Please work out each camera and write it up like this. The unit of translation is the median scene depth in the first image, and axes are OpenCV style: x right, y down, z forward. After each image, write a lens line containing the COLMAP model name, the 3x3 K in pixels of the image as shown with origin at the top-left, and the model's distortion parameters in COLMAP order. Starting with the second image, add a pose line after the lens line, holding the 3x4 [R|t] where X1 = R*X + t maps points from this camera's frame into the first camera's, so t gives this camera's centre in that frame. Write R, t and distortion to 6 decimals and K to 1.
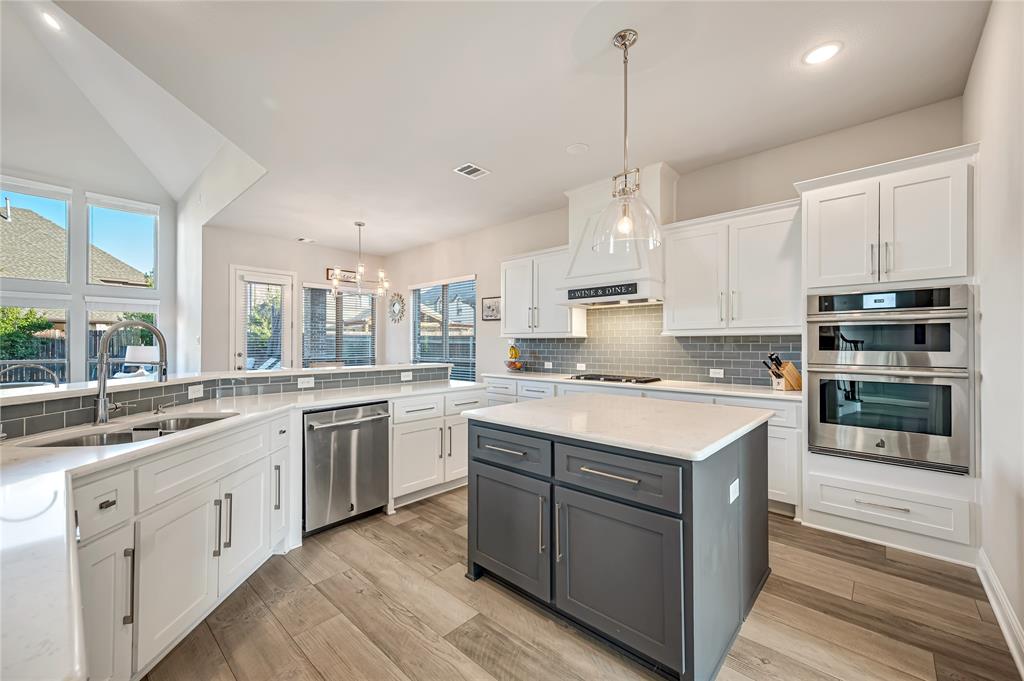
lens RADIAL K [[410.1, 0, 511.1], [0, 410.1, 350.2], [0, 0, 1]] dist [0.001103, 0.000078]
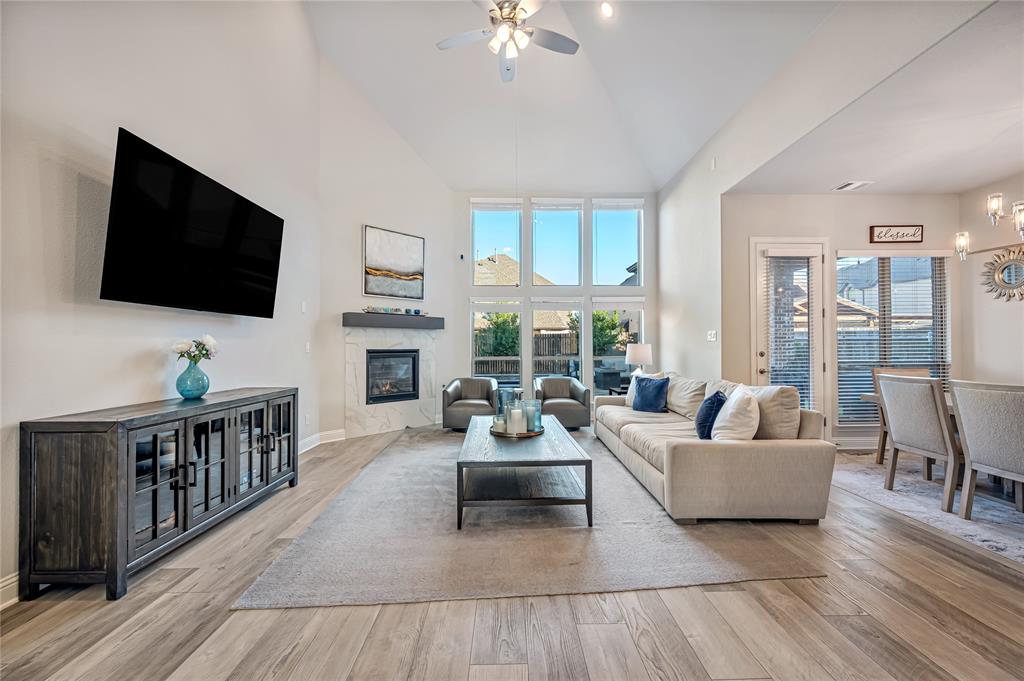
lens RADIAL K [[410.1, 0, 511.1], [0, 410.1, 350.2], [0, 0, 1]] dist [0.001103, 0.000078]
pose [[0.684801, 0.002339, -0.728727, -0.104299], [-0.005282, 0.999985, -0.001754, 0.002200], [0.728711, 0.005051, 0.684802, 0.031963]]
